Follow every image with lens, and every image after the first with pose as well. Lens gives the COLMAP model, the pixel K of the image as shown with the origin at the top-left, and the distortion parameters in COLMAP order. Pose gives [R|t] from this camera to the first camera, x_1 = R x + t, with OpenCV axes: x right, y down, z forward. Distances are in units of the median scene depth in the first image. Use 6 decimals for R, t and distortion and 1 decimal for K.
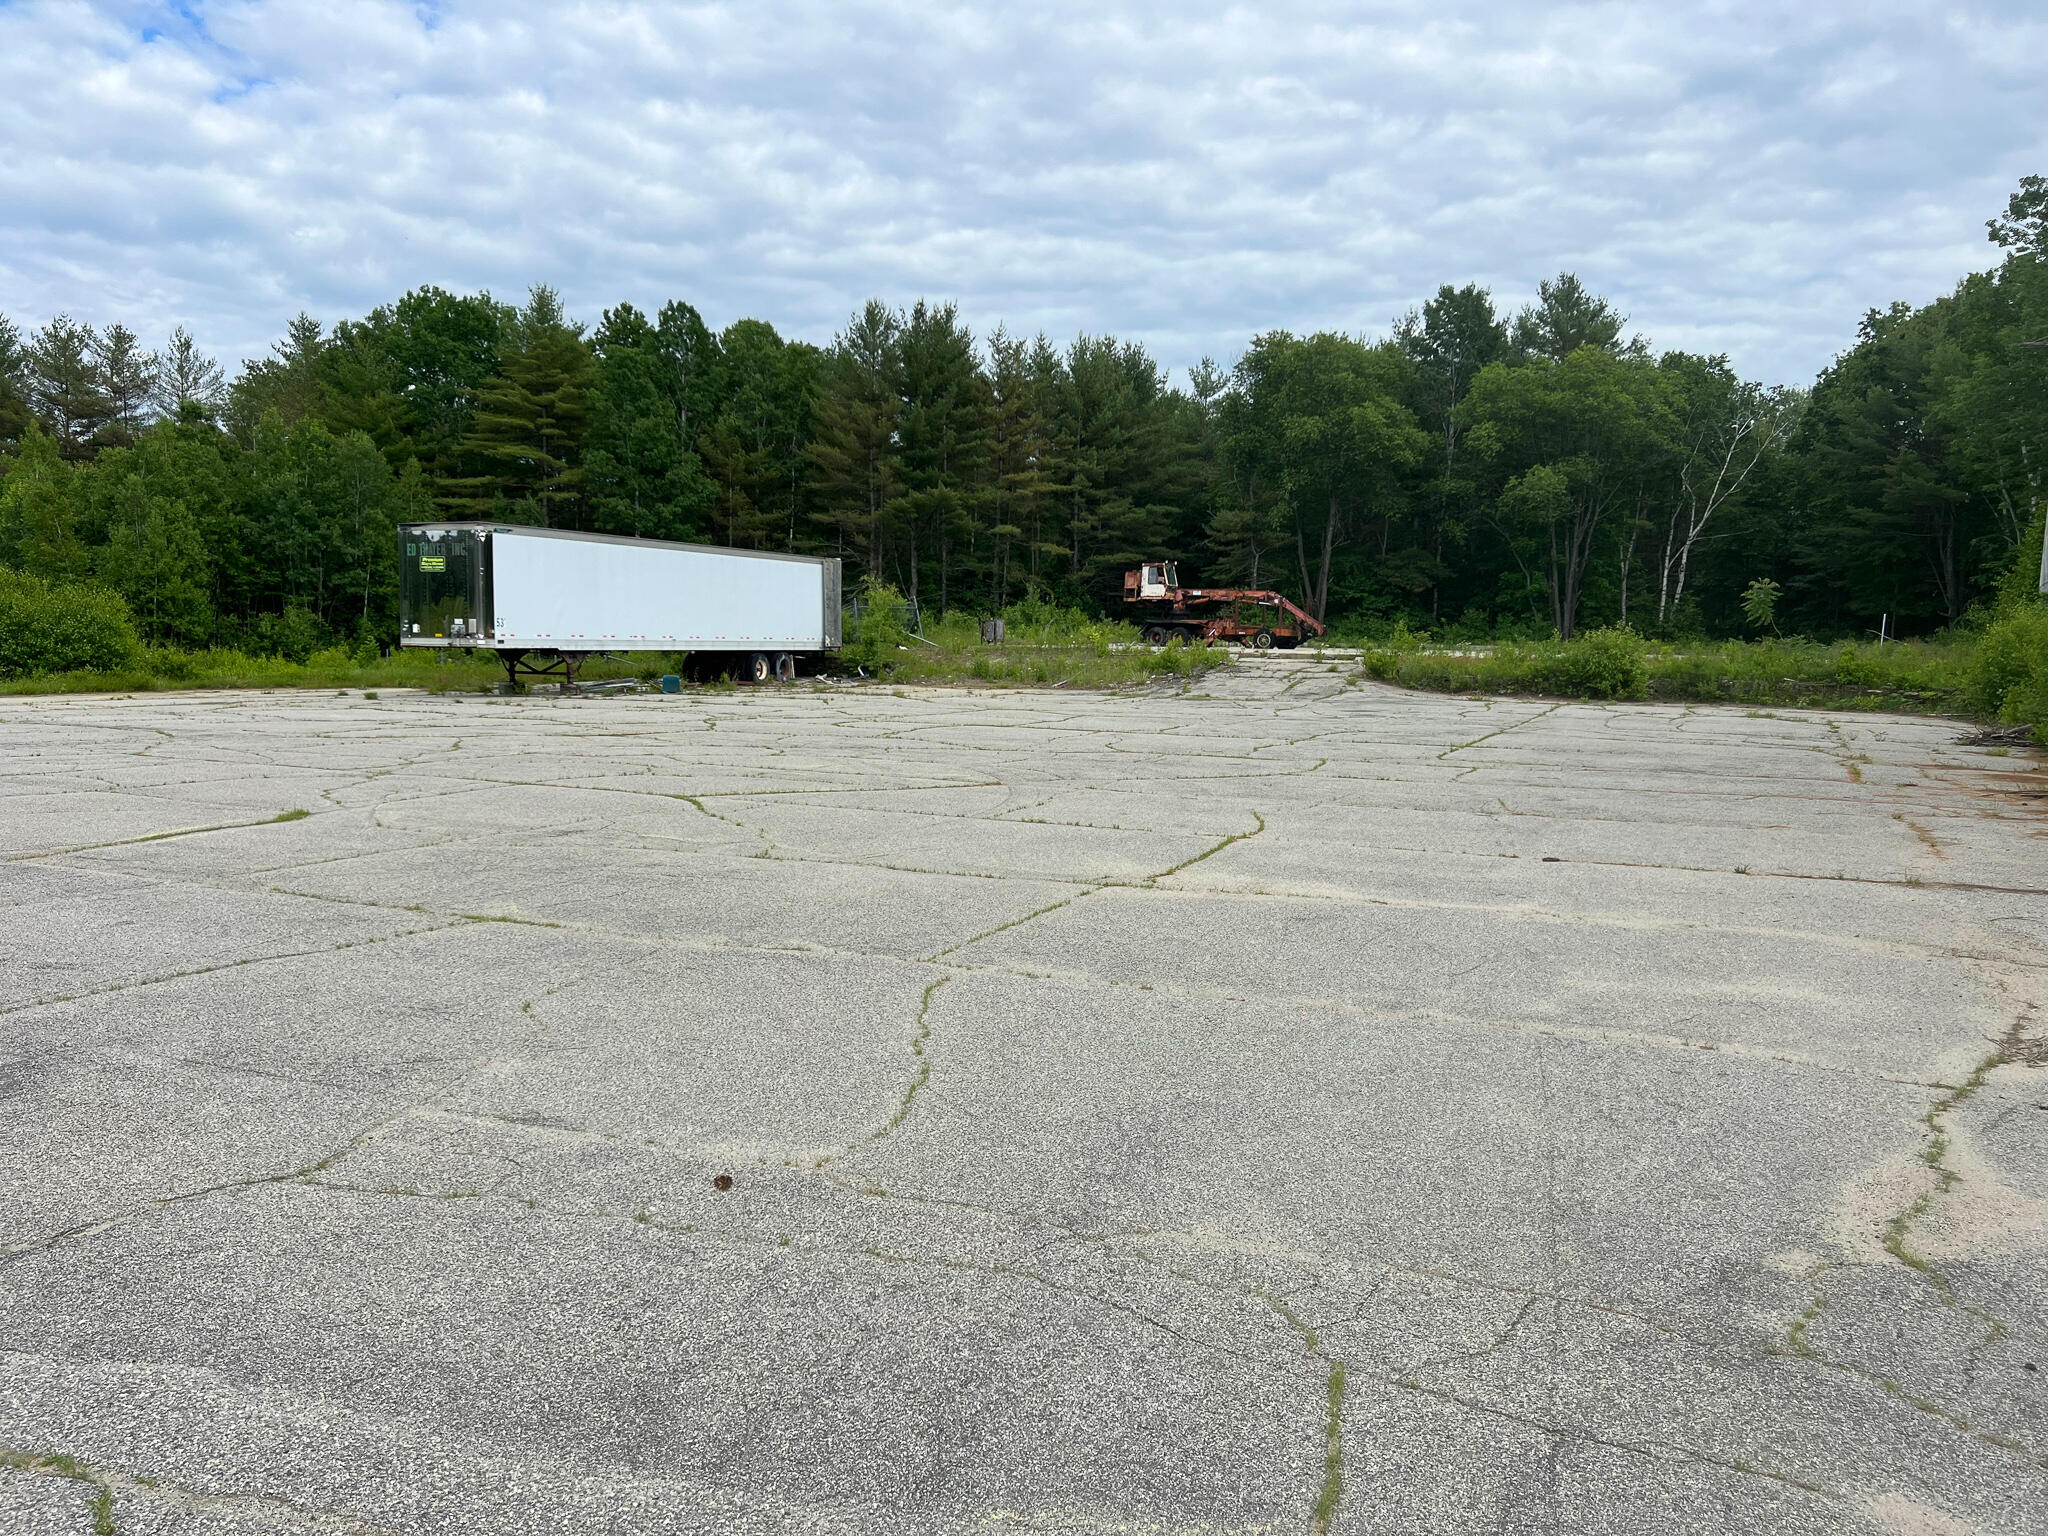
lens RADIAL K [[1551.1, 0, 1011.0], [0, 1551.1, 768.0], [0, 0, 1]] dist [0.093861, -0.006551]
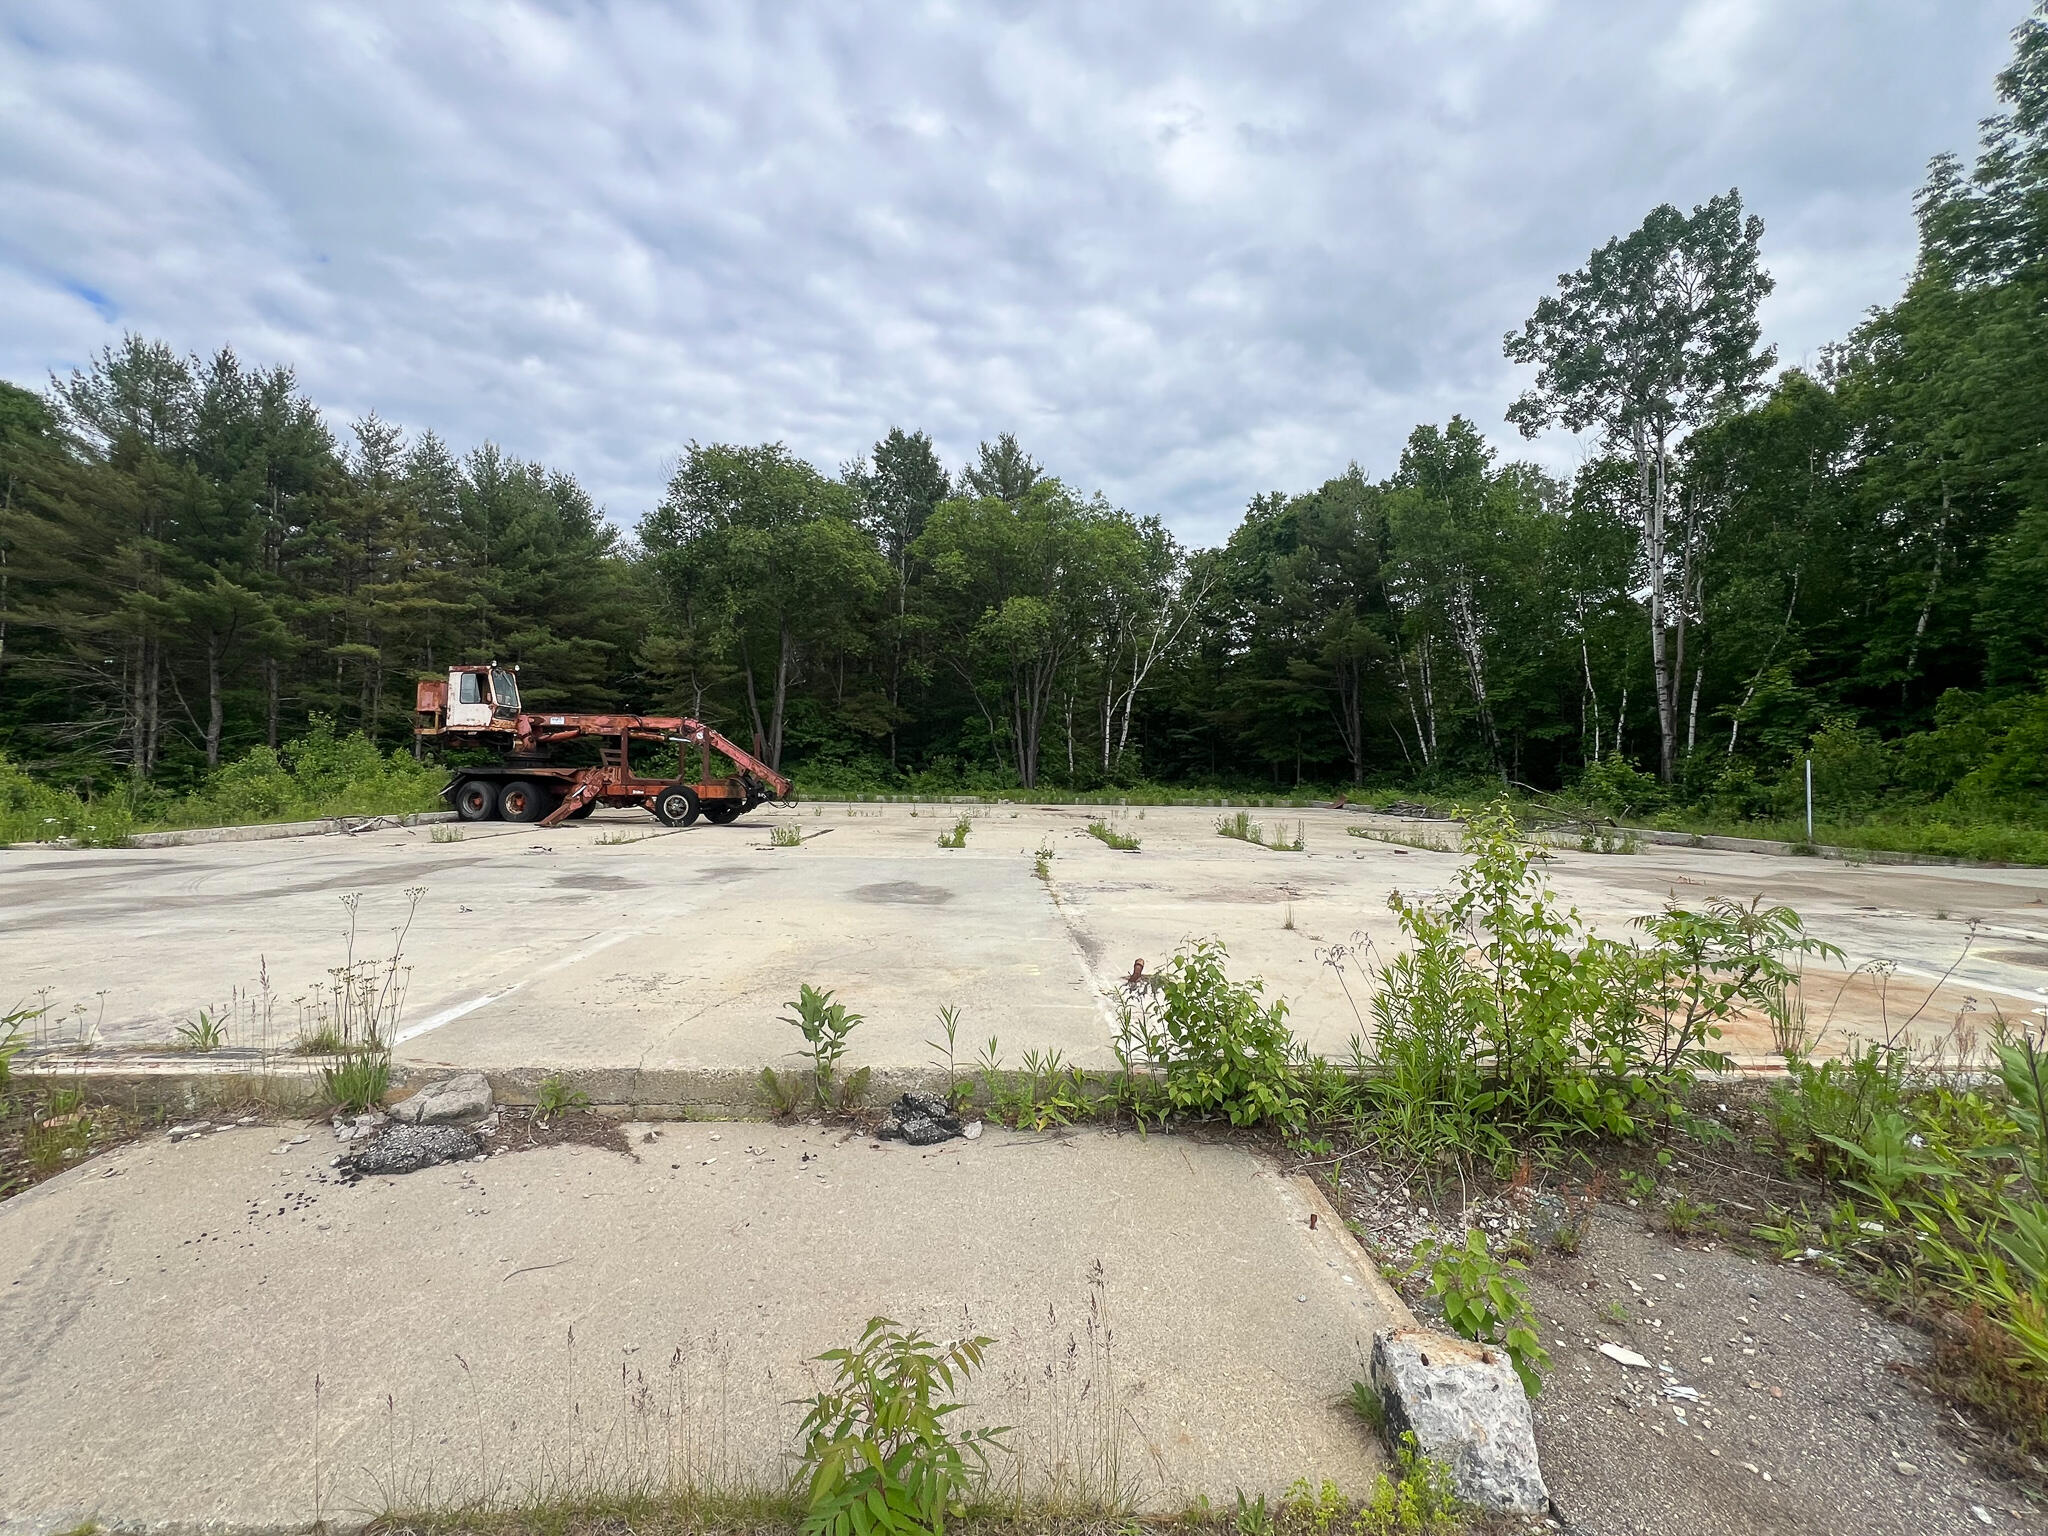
lens RADIAL K [[895.9, 0, 1024.0], [0, 895.9, 768.0], [0, 0, 1]] dist [0.001832, 0.000316]
pose [[0.891447, -0.004923, 0.453098, 0.094609], [0.045974, 0.995764, -0.079632, -0.047404], [-0.450787, 0.091819, 0.887897, 0.488141]]
